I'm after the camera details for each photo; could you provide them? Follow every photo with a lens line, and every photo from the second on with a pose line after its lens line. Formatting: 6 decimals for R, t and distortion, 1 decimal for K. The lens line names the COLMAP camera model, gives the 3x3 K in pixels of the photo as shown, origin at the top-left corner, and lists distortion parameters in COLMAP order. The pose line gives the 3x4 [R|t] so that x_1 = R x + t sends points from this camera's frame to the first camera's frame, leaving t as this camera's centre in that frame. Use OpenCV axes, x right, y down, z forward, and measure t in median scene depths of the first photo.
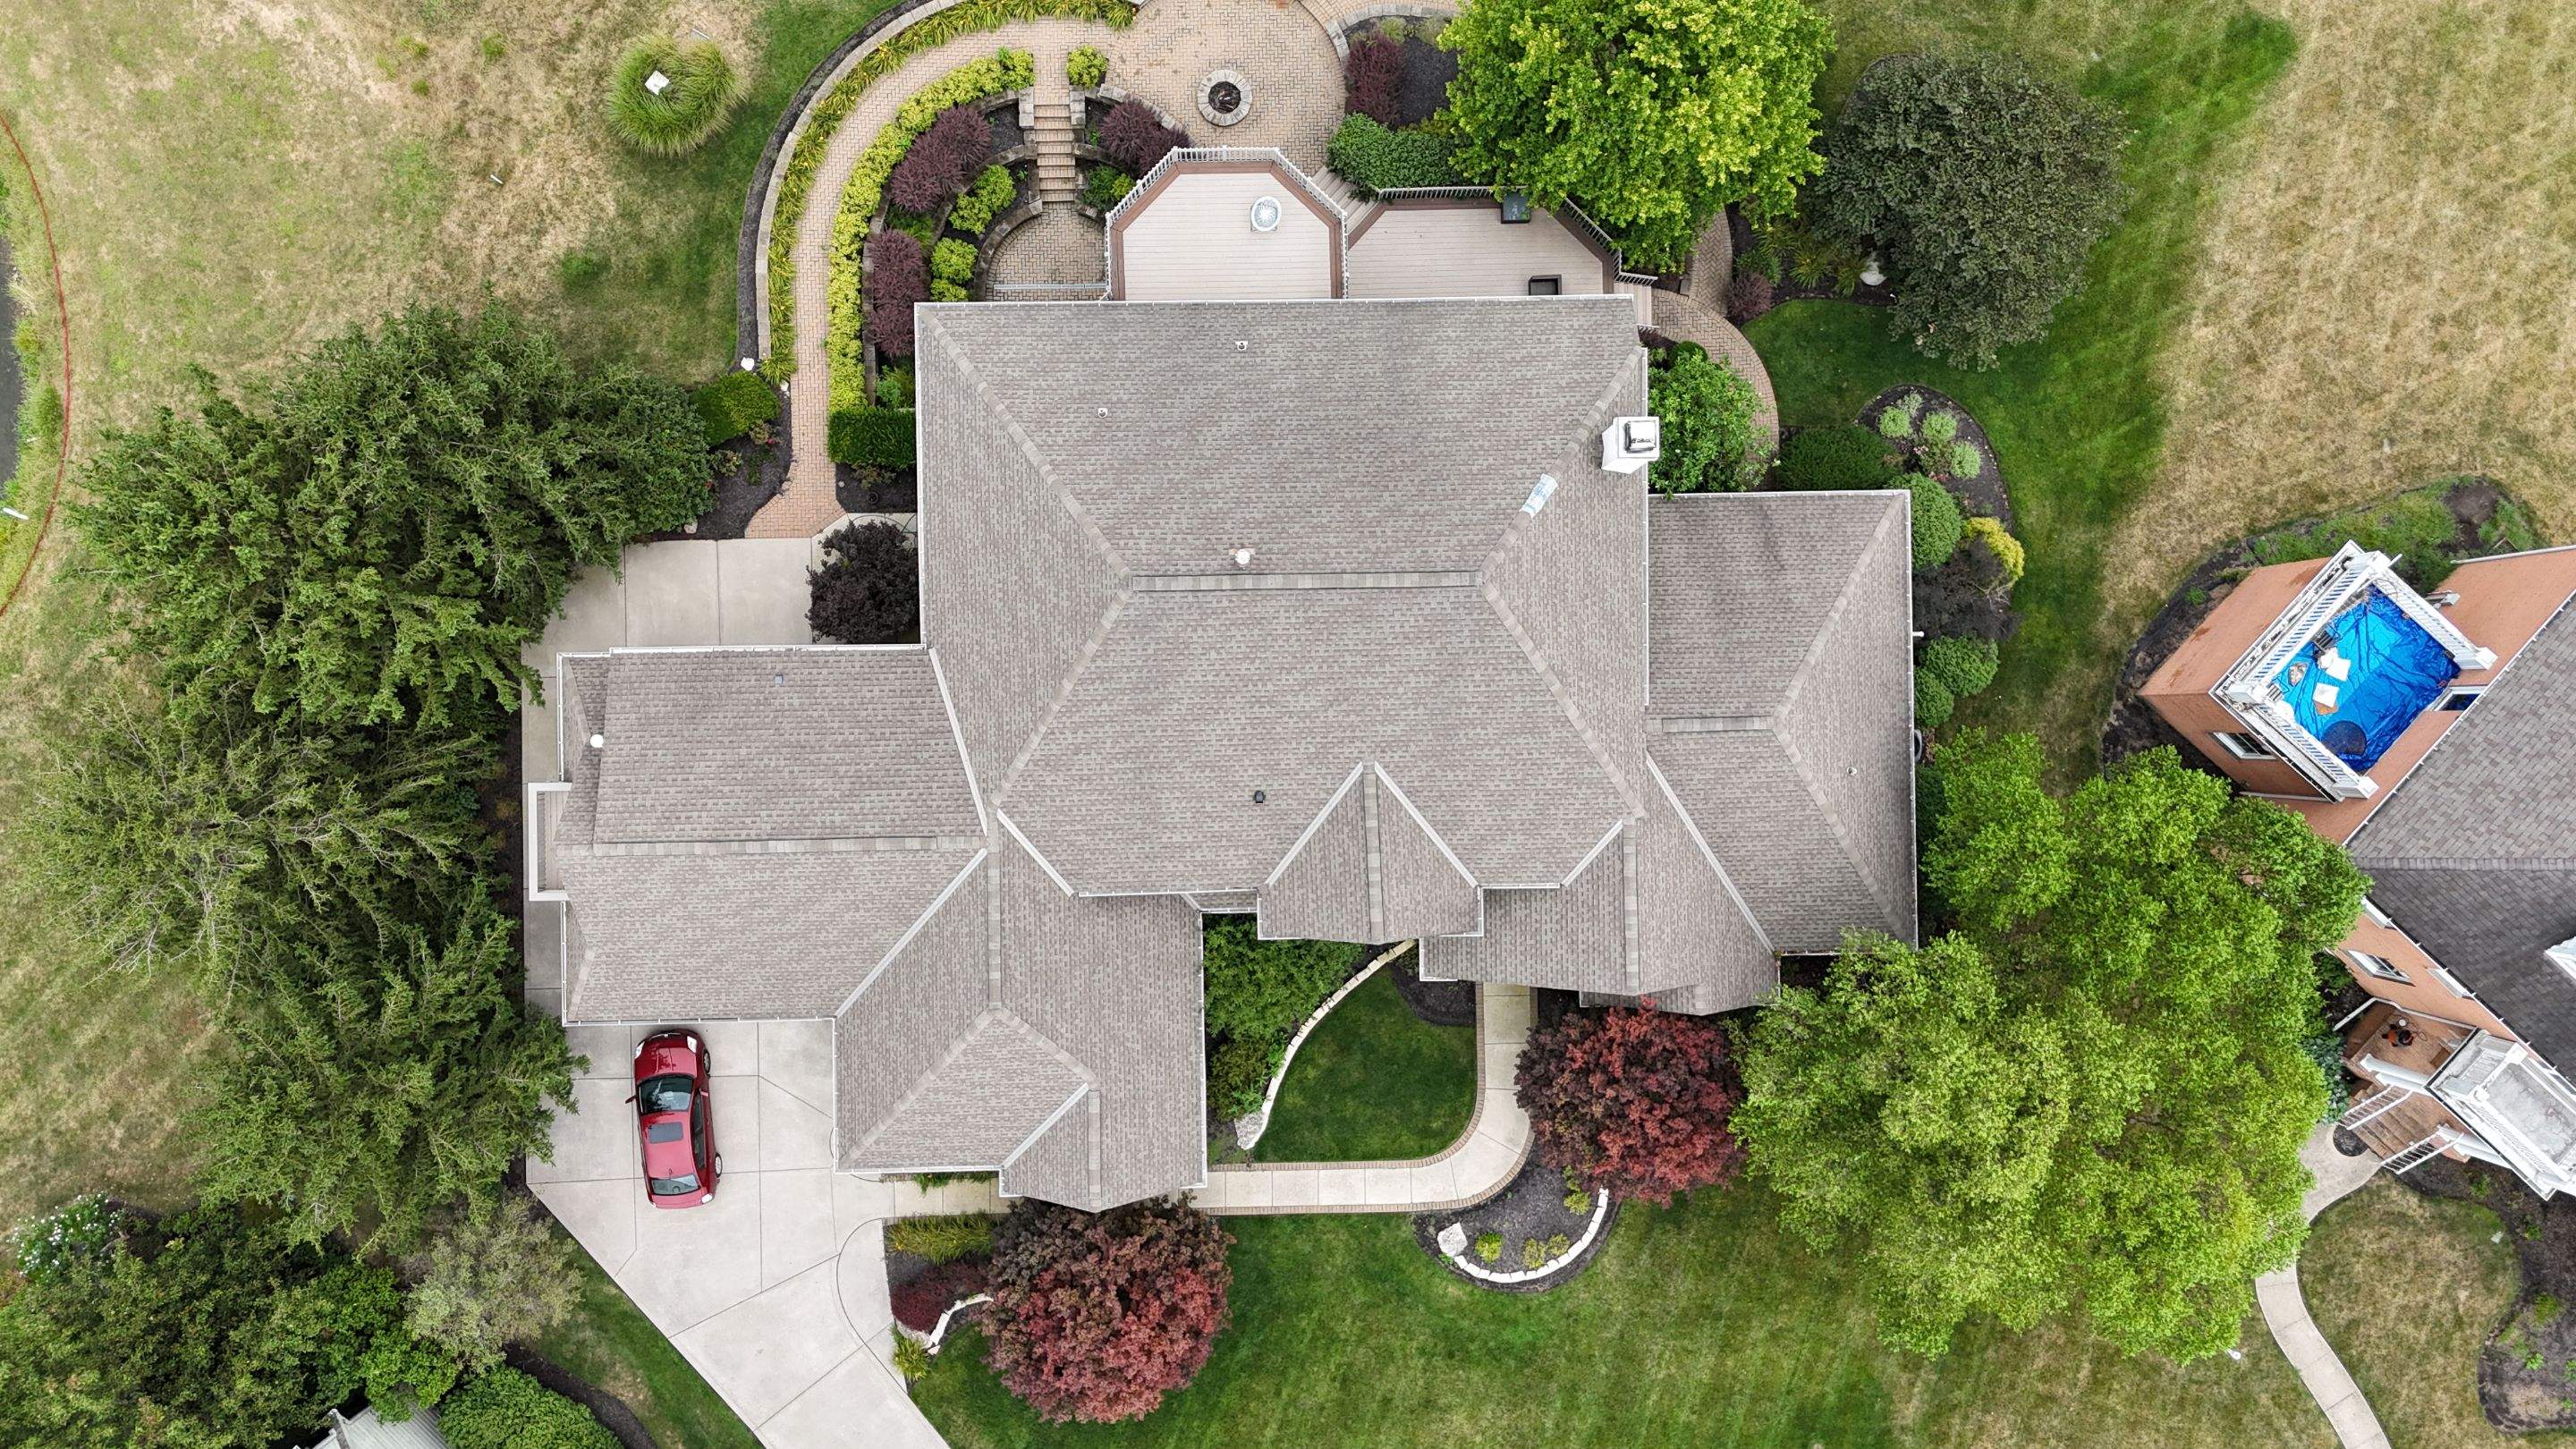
lens RADIAL K [[1894.6, 0, 1280.2], [0, 1894.6, 709.8], [0, 0, 1]] dist [0.069214, -0.059327]
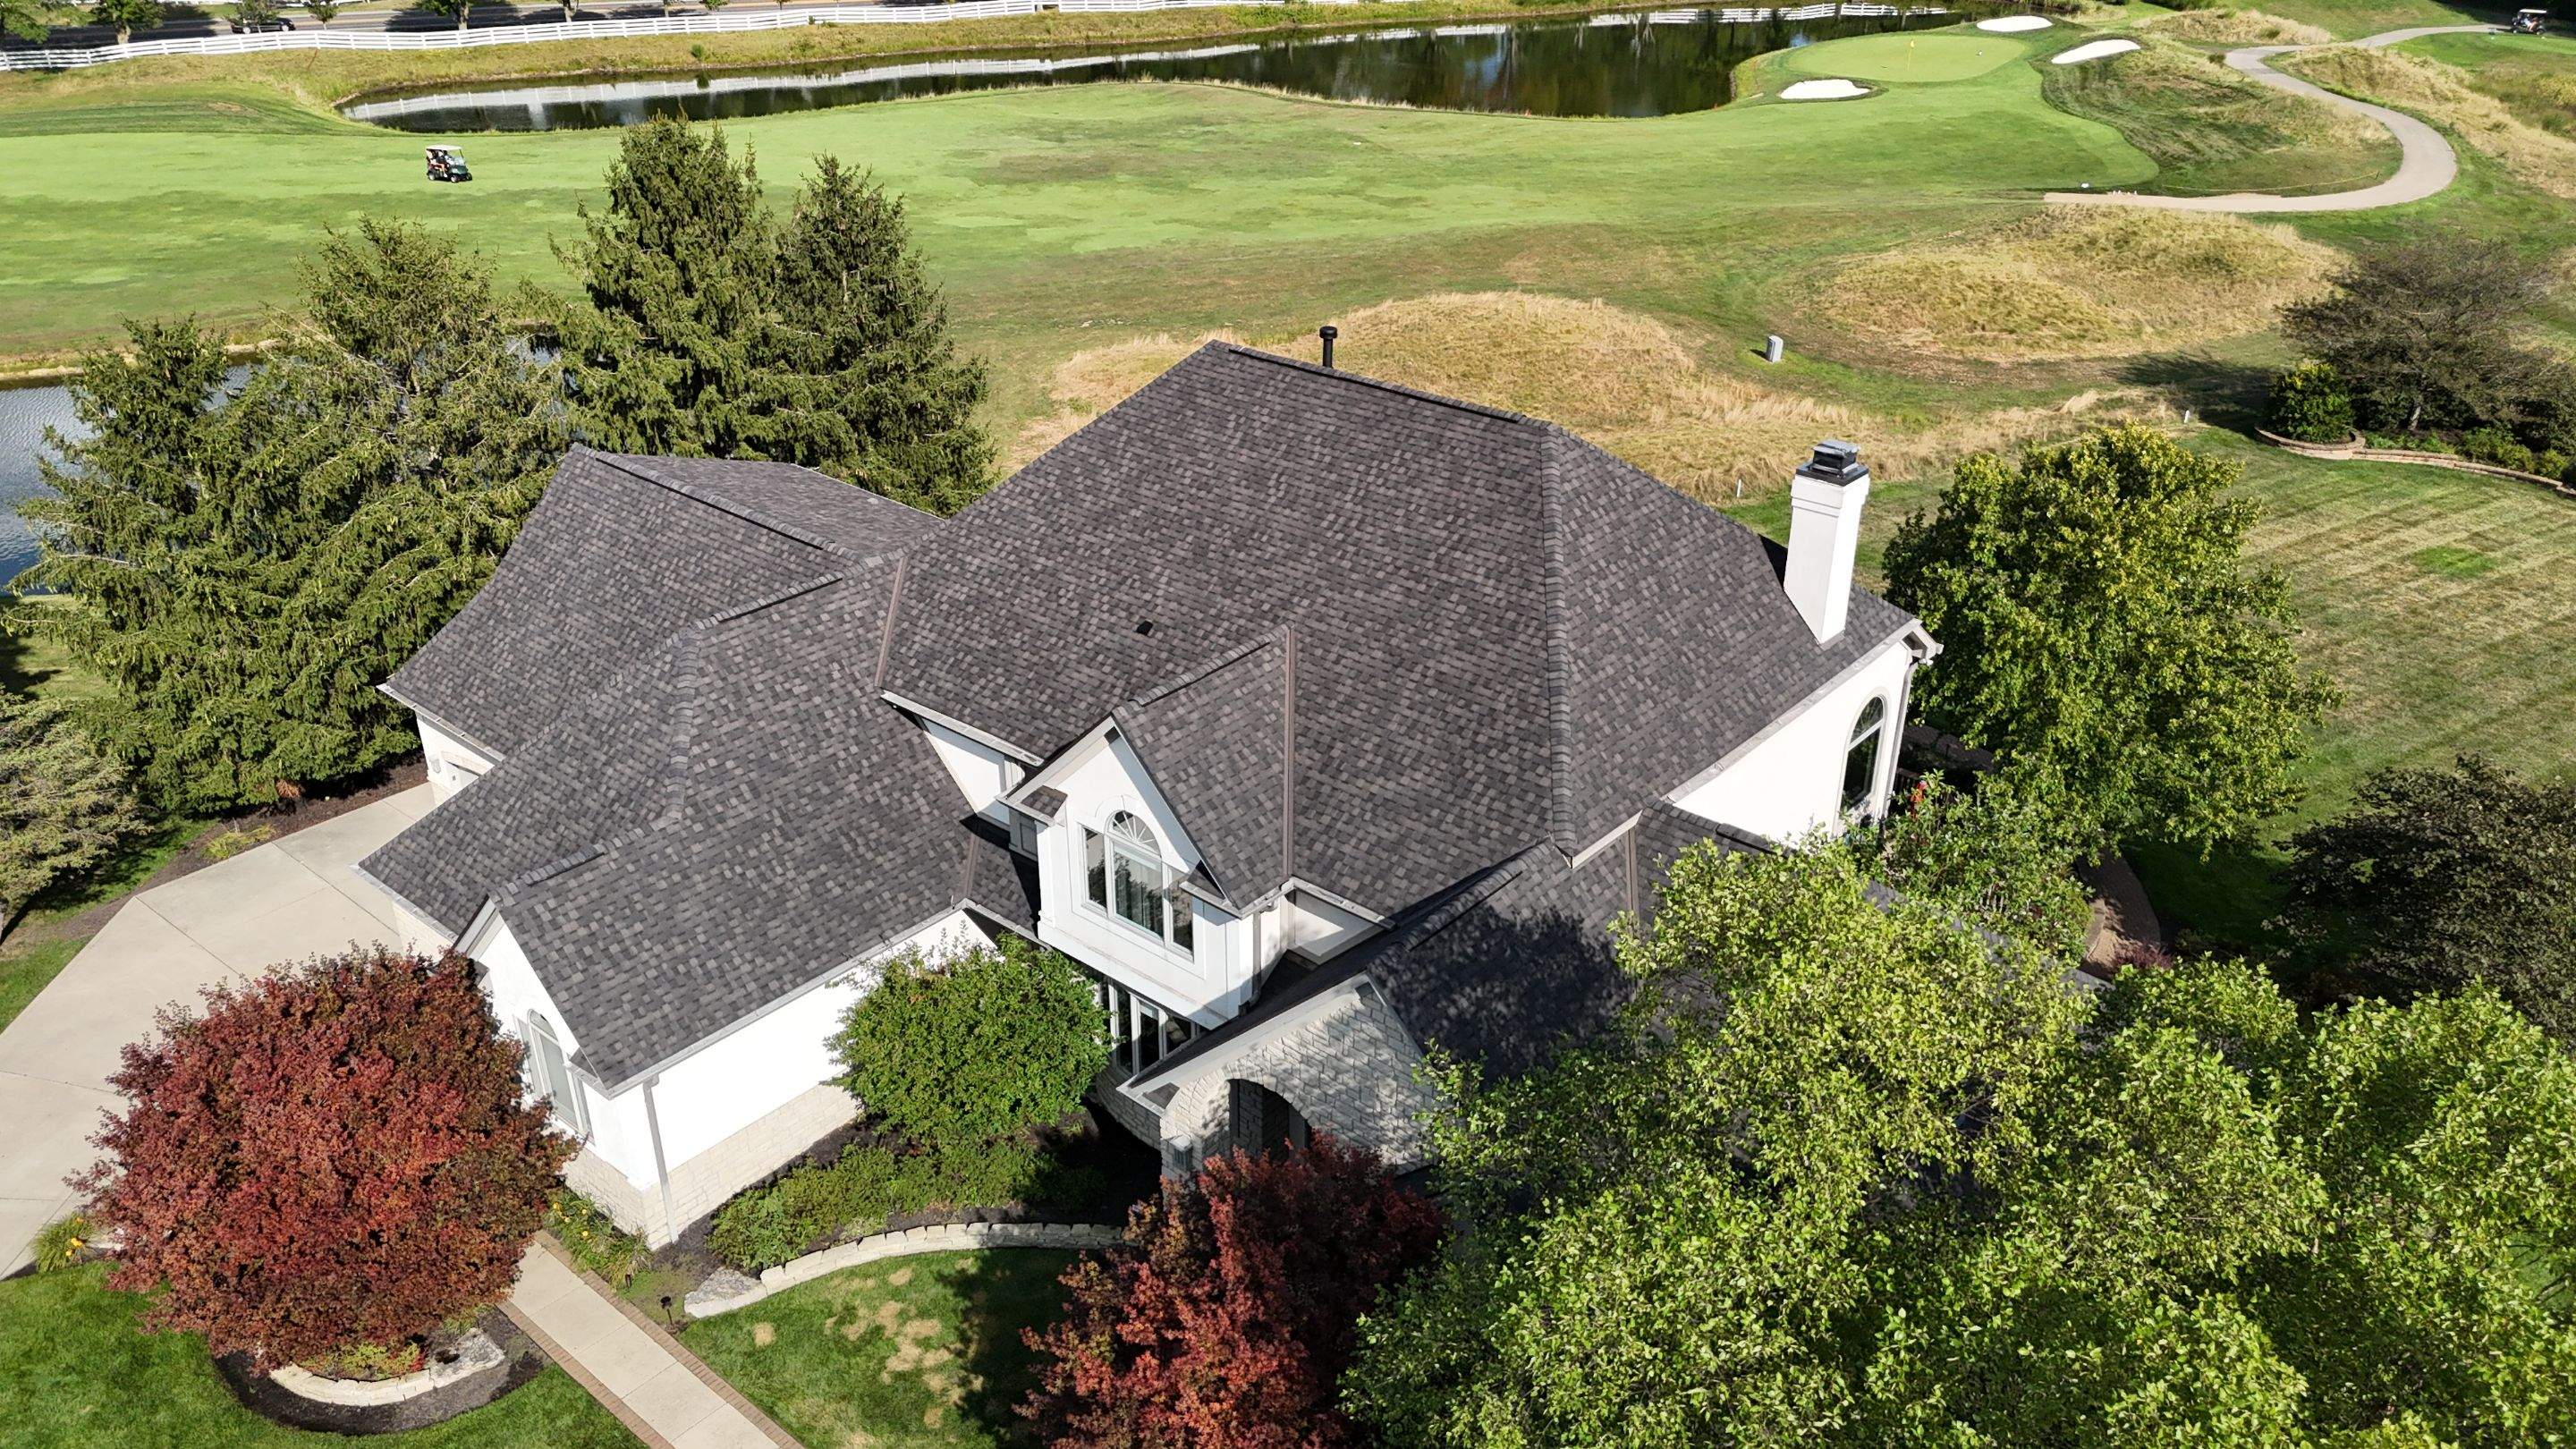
lens RADIAL K [[1894.6, 0, 1282.6], [0, 1894.6, 715.0], [0, 0, 1]] dist [0.069214, -0.059327]
pose [[0.745982, 0.285840, -0.601503, 0.404705], [-0.665737, 0.343759, -0.662287, 0.428517], [0.017464, 0.894497, 0.446732, 0.589700]]
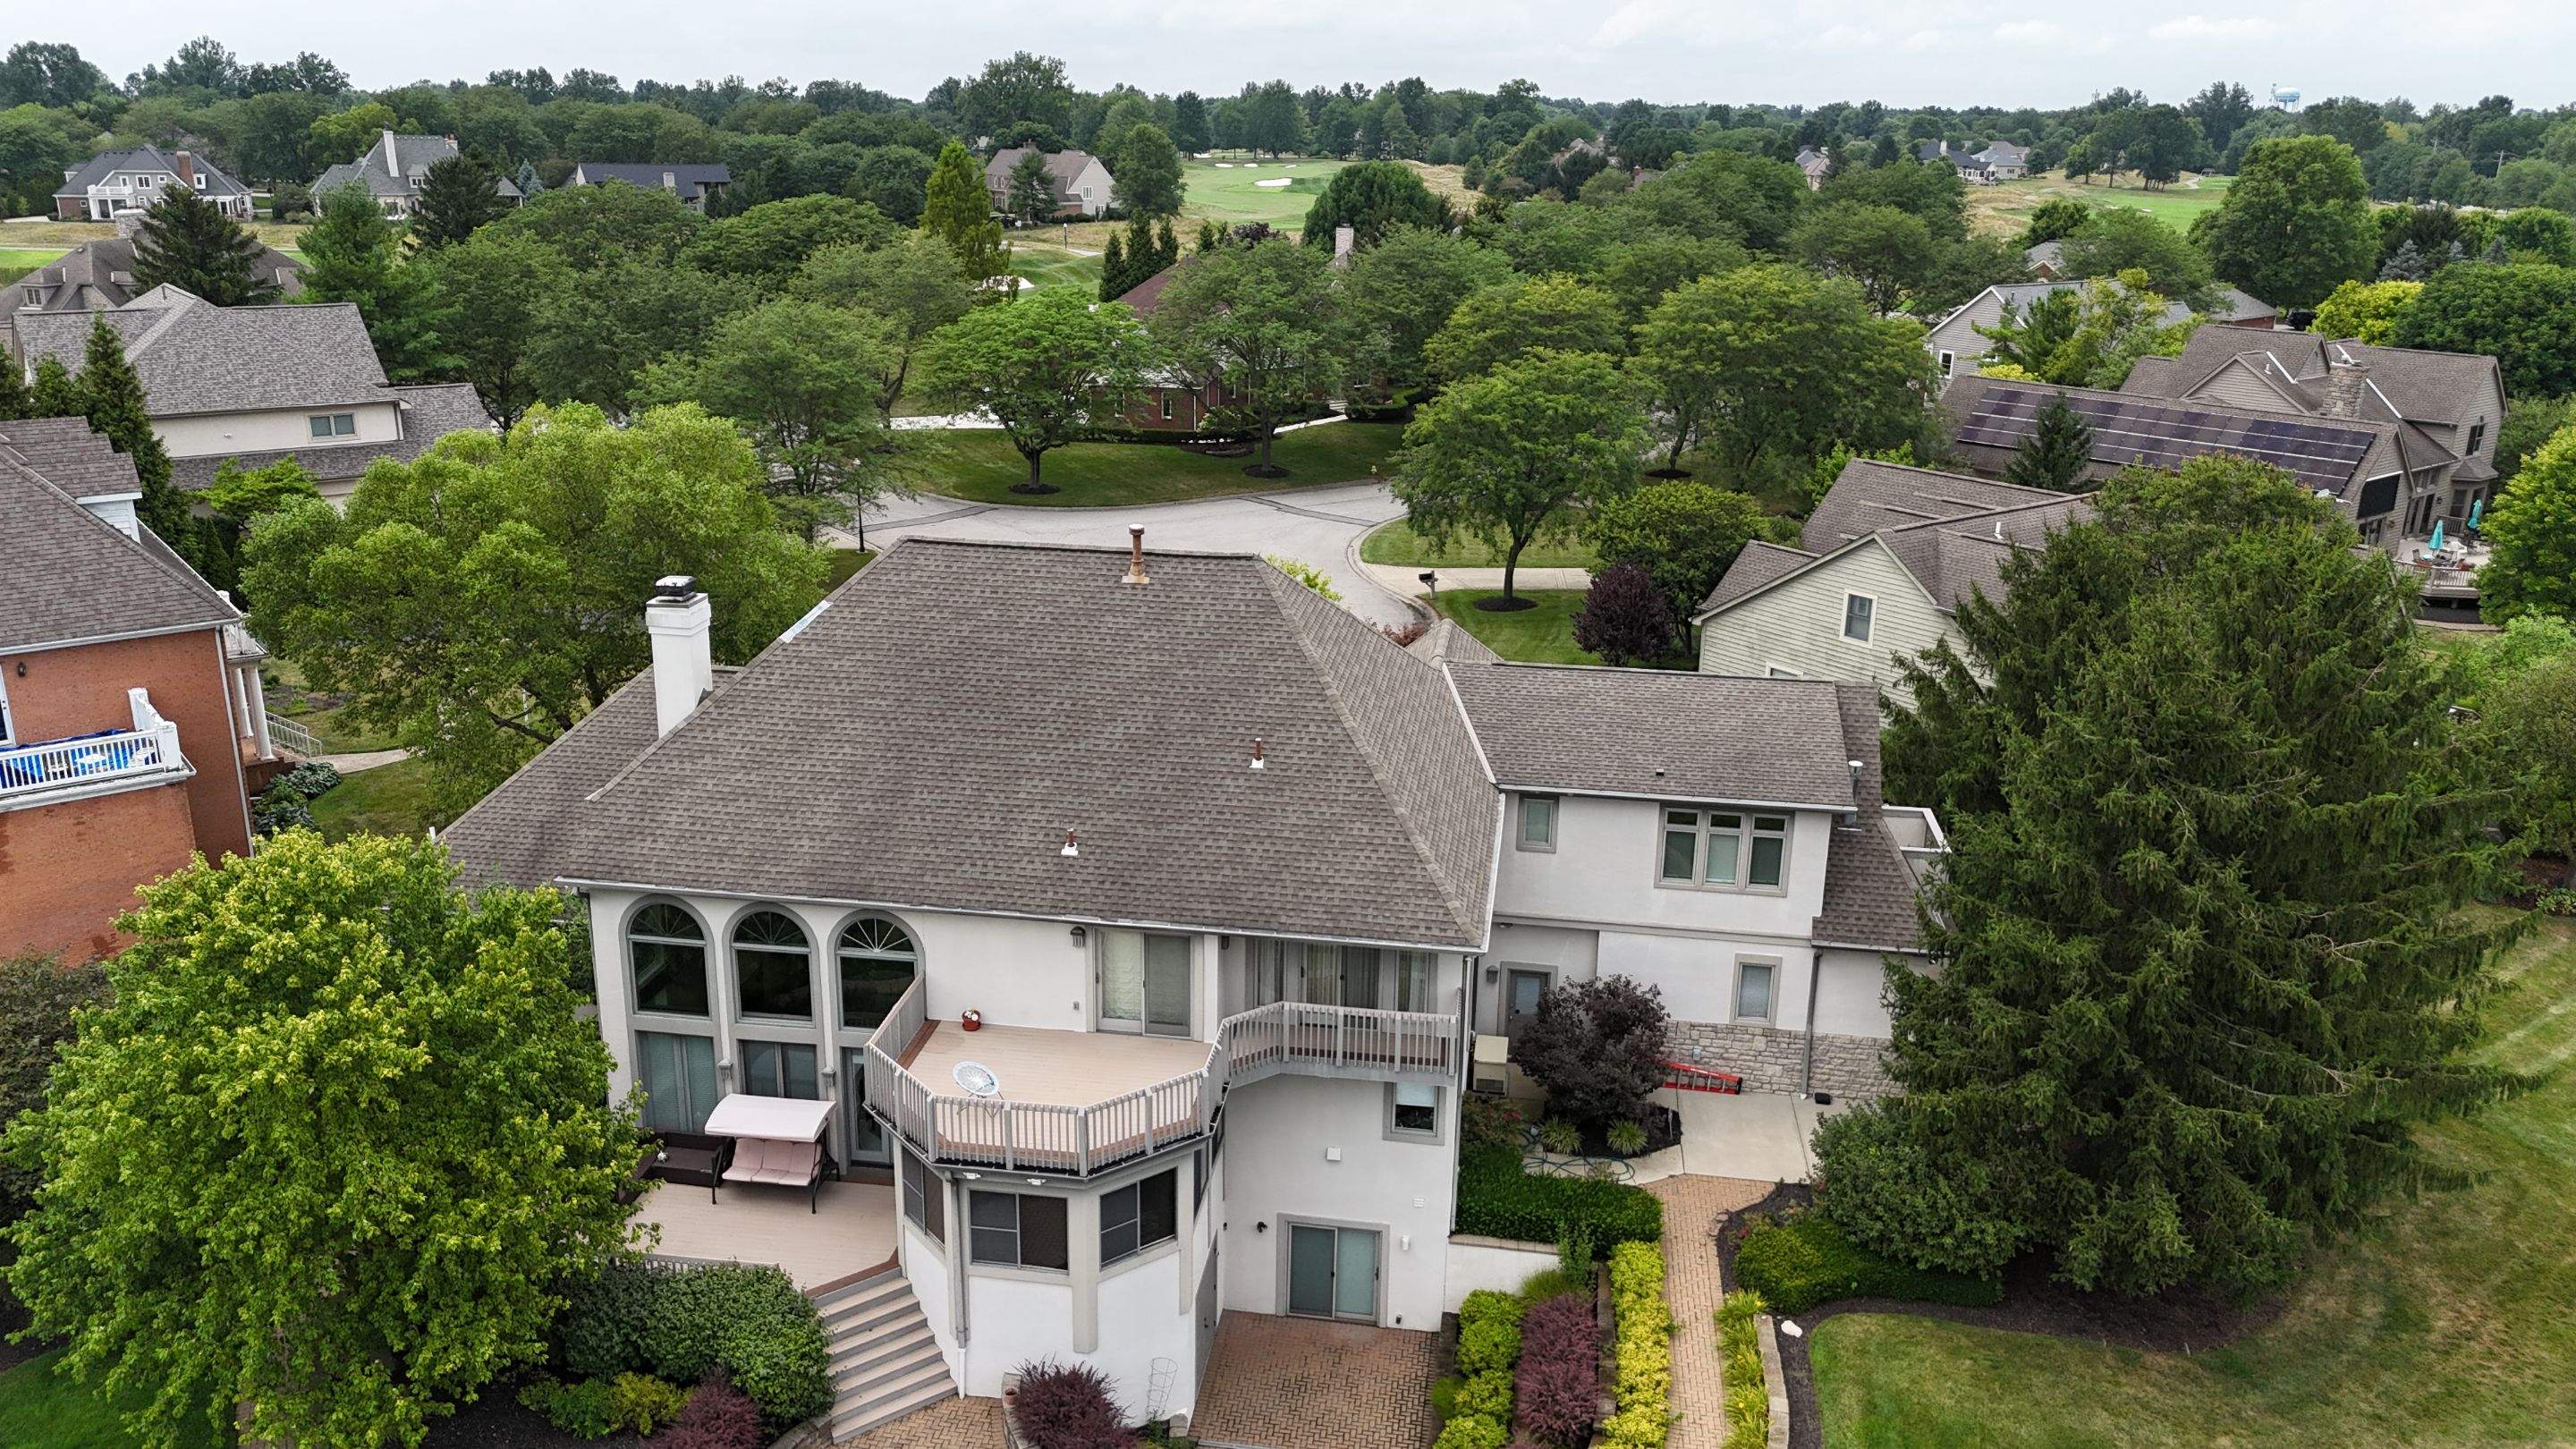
lens RADIAL K [[1894.6, 0, 1293.7], [0, 1894.6, 707.6], [0, 0, 1]] dist [0.069214, -0.059327]
pose [[-0.986487, -0.081275, 0.142256, -0.187119], [0.159731, -0.283930, 0.945447, -0.771477], [-0.036451, 0.955394, 0.293076, 0.612065]]
